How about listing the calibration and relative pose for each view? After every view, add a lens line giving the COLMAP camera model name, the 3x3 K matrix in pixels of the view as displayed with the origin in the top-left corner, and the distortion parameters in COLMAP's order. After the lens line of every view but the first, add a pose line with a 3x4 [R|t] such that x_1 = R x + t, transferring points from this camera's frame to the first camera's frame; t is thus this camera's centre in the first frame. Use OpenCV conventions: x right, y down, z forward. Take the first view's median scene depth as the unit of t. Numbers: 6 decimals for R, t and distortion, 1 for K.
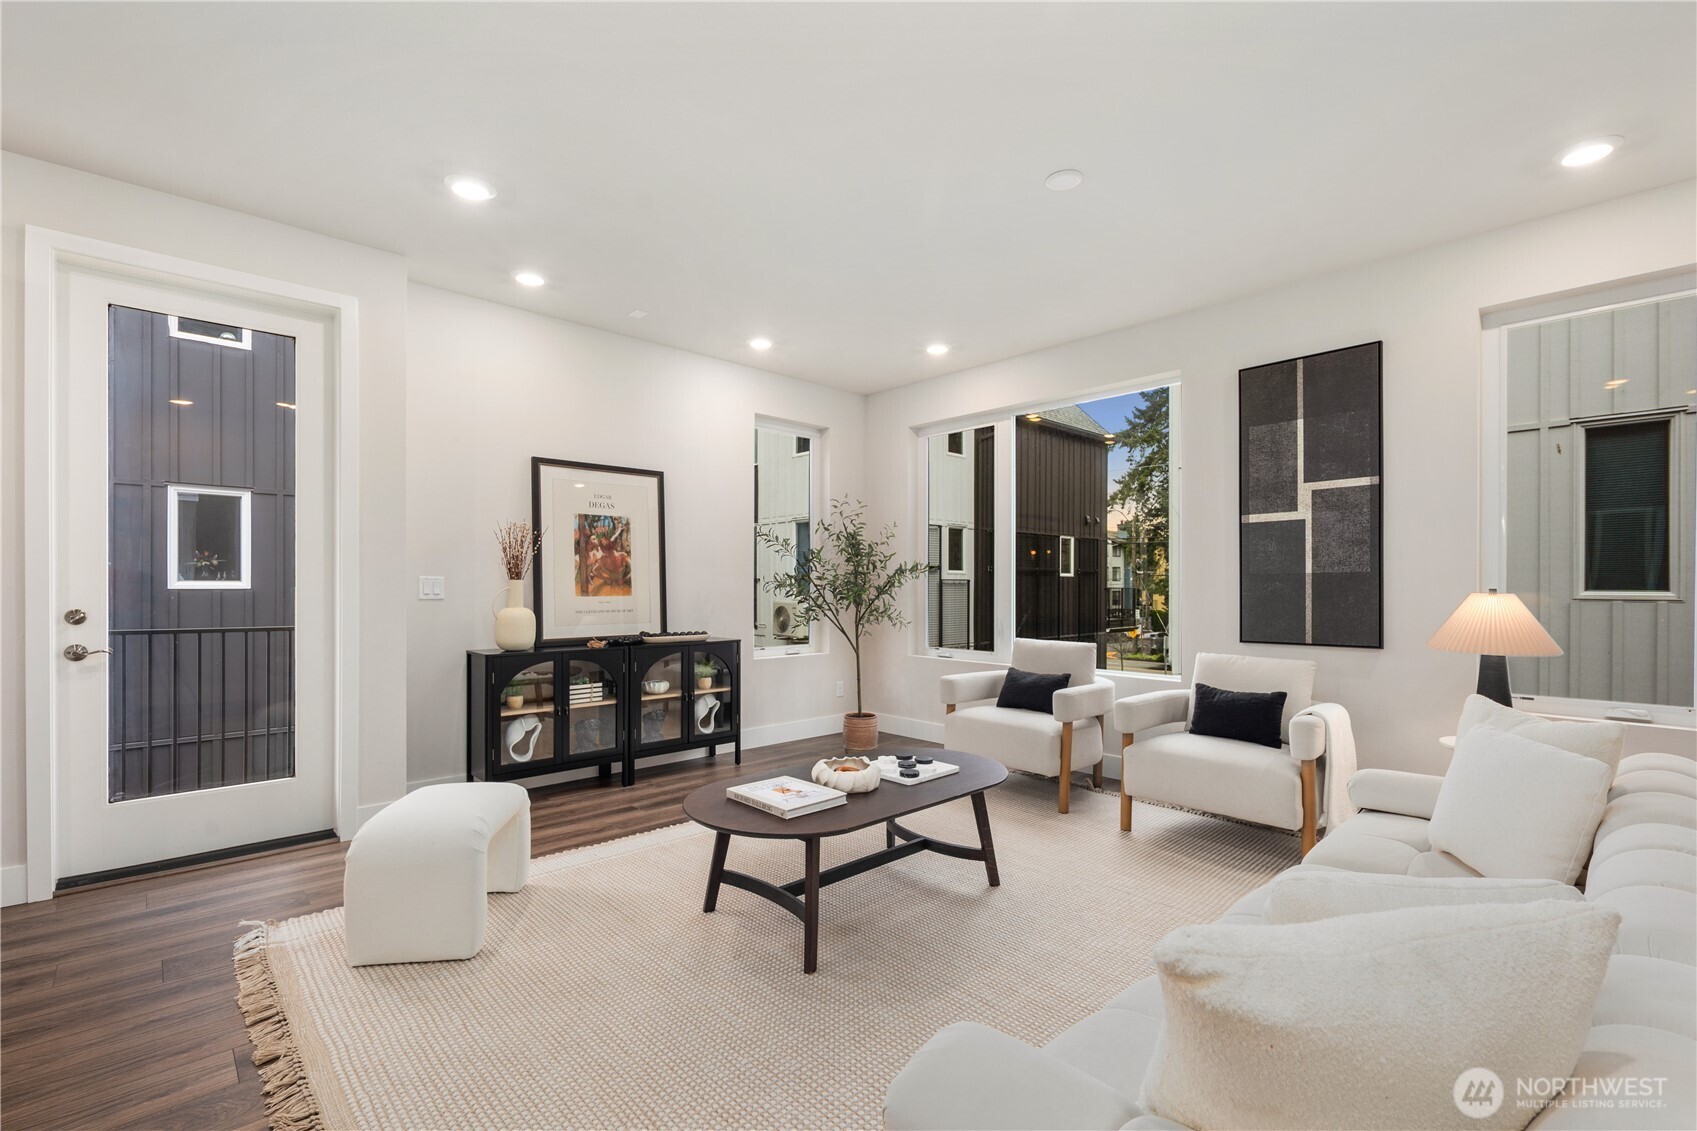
lens RADIAL K [[744.3, 0, 850.1], [0, 744.3, 587.4], [0, 0, 1]] dist [0.000673, -0.001384]
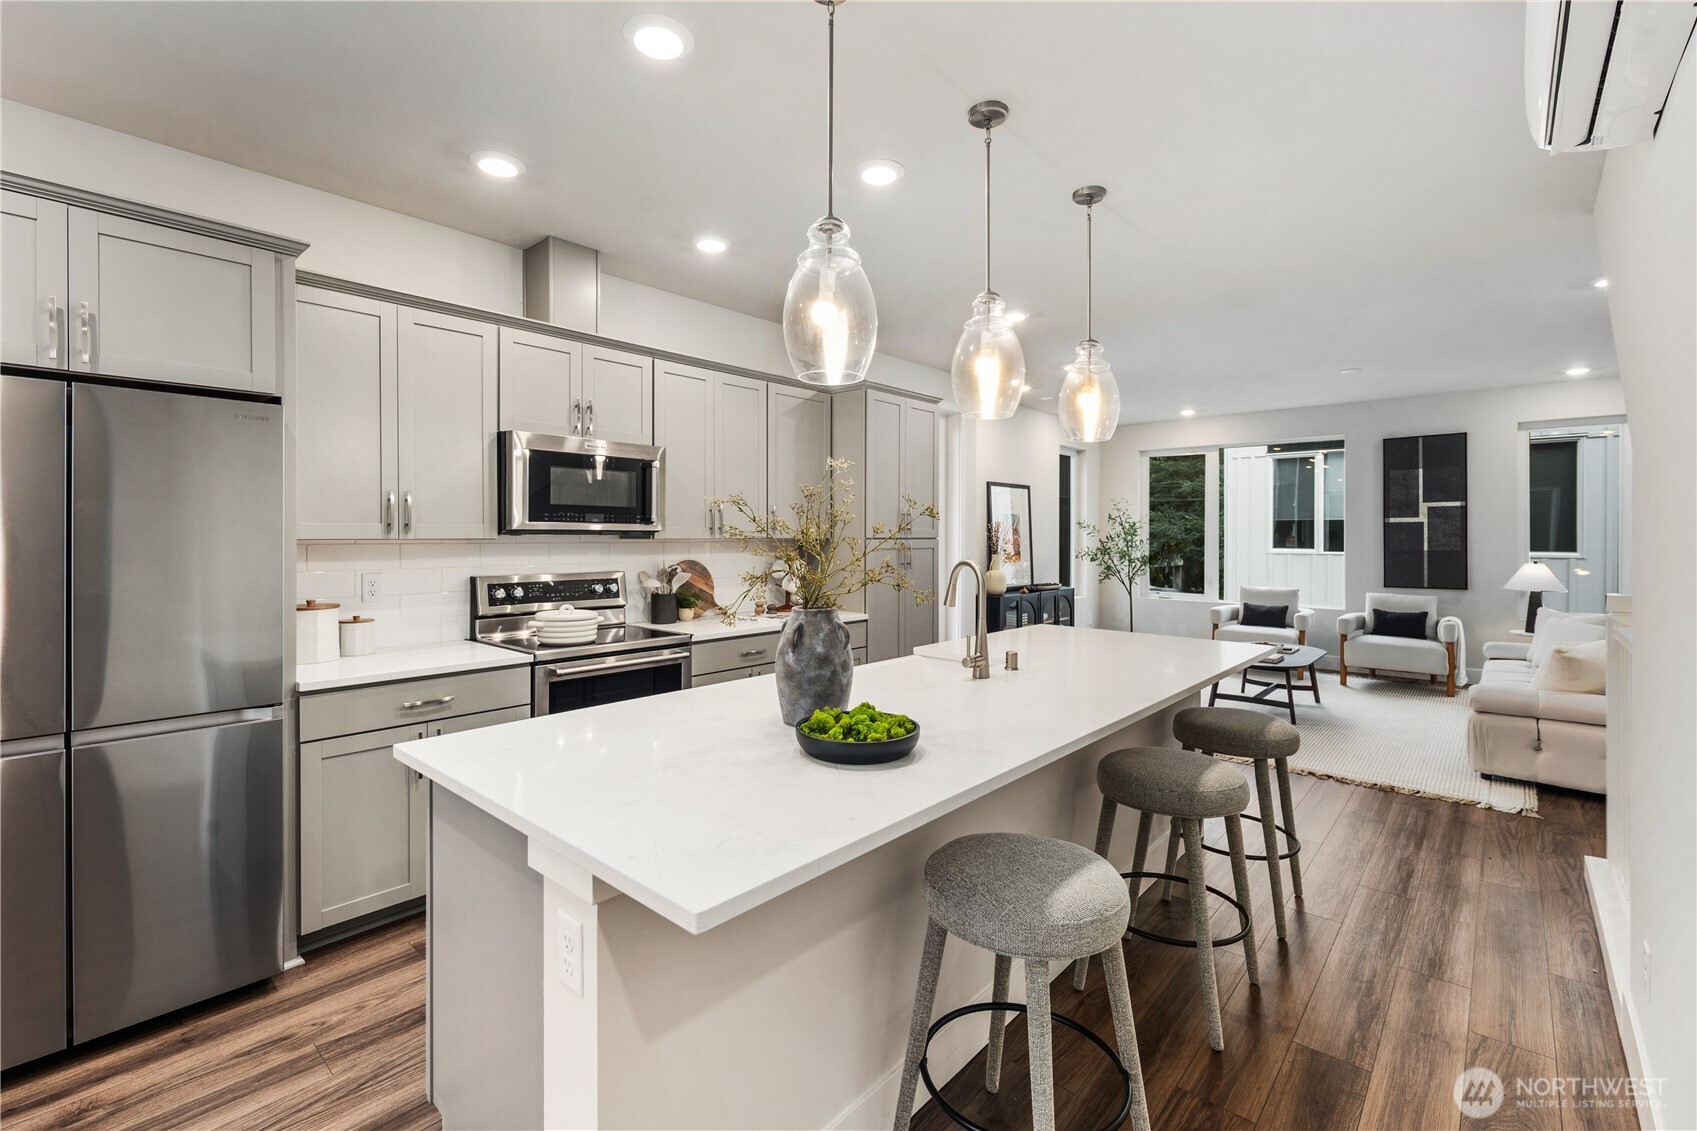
lens RADIAL K [[744.3, 0, 841.2], [0, 744.3, 540.6], [0, 0, 1]] dist [0.000673, -0.001384]
pose [[0.996420, -0.001922, 0.084514, -0.903973], [0.001565, 0.999990, 0.004288, -0.047640], [-0.084521, -0.004140, 0.996413, -0.671849]]
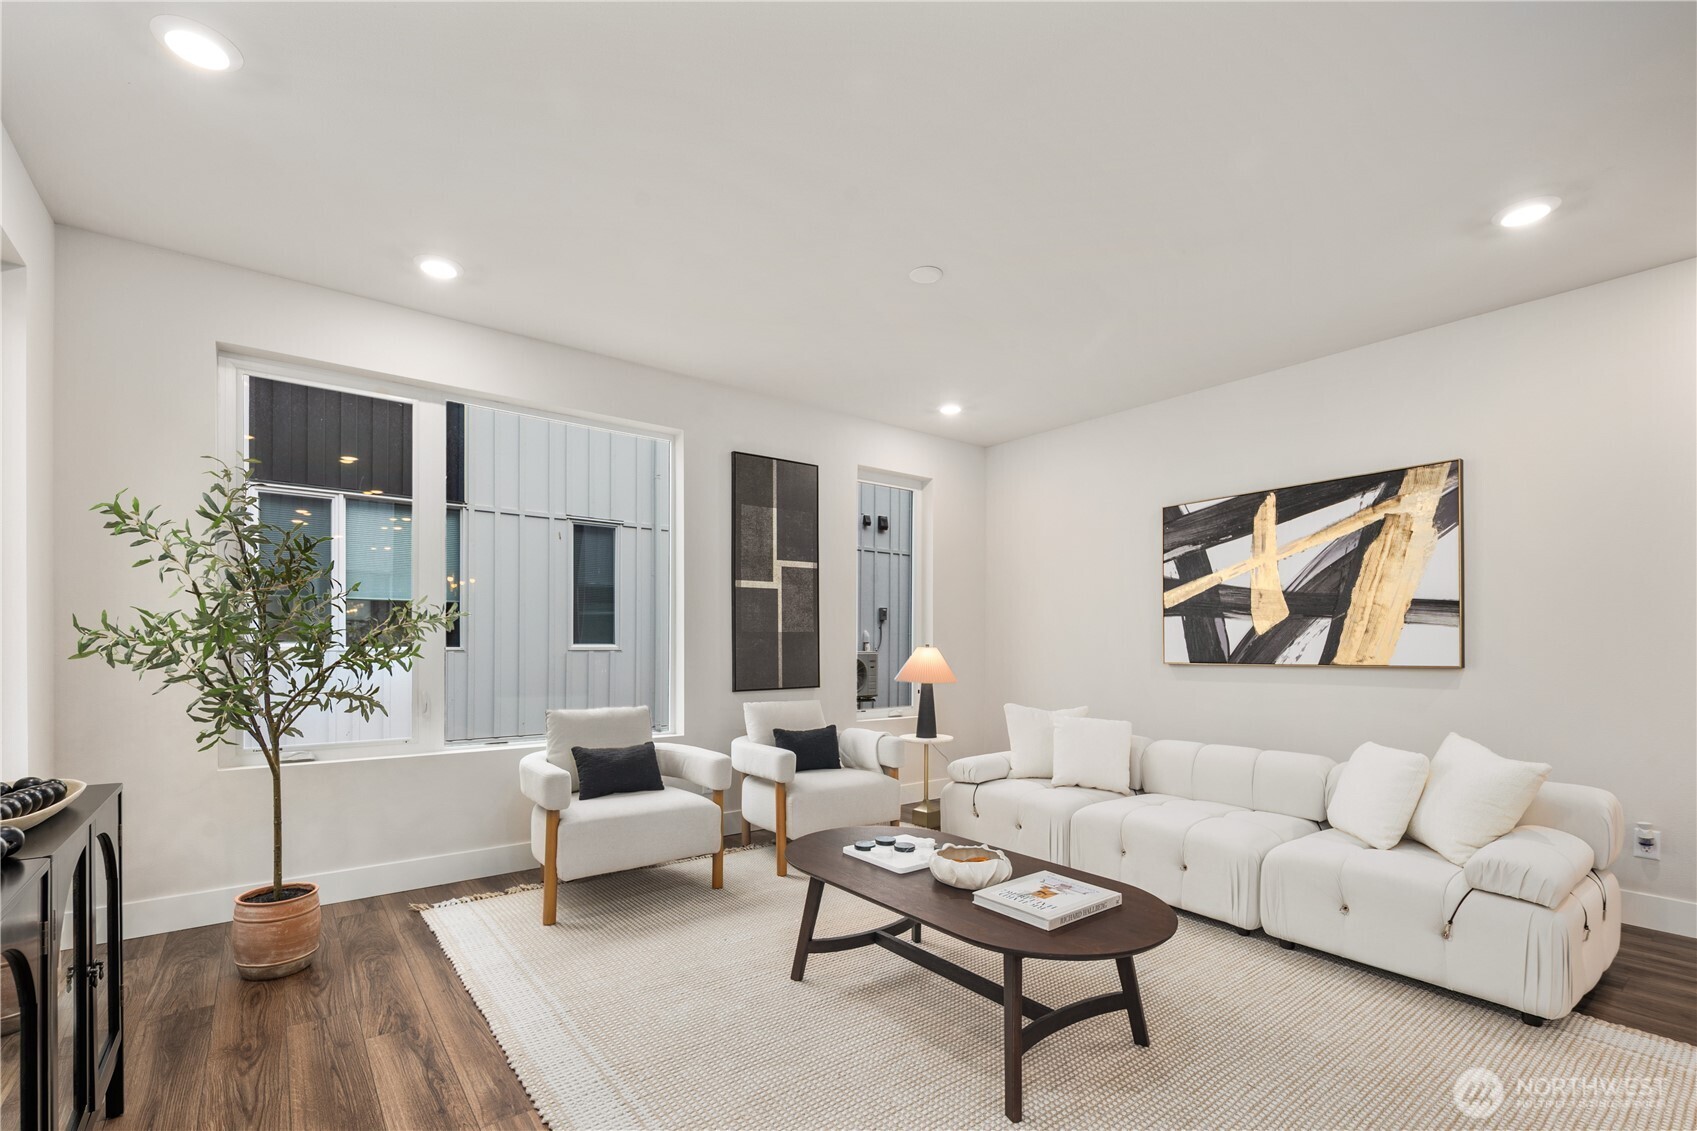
lens RADIAL K [[744.3, 0, 842.2], [0, 744.3, 646.6], [0, 0, 1]] dist [0.000673, -0.001384]
pose [[0.099789, -0.006698, 0.994986, -0.550454], [-0.002646, 0.999972, 0.006997, -0.003136], [-0.995005, -0.003331, 0.099768, 0.676458]]
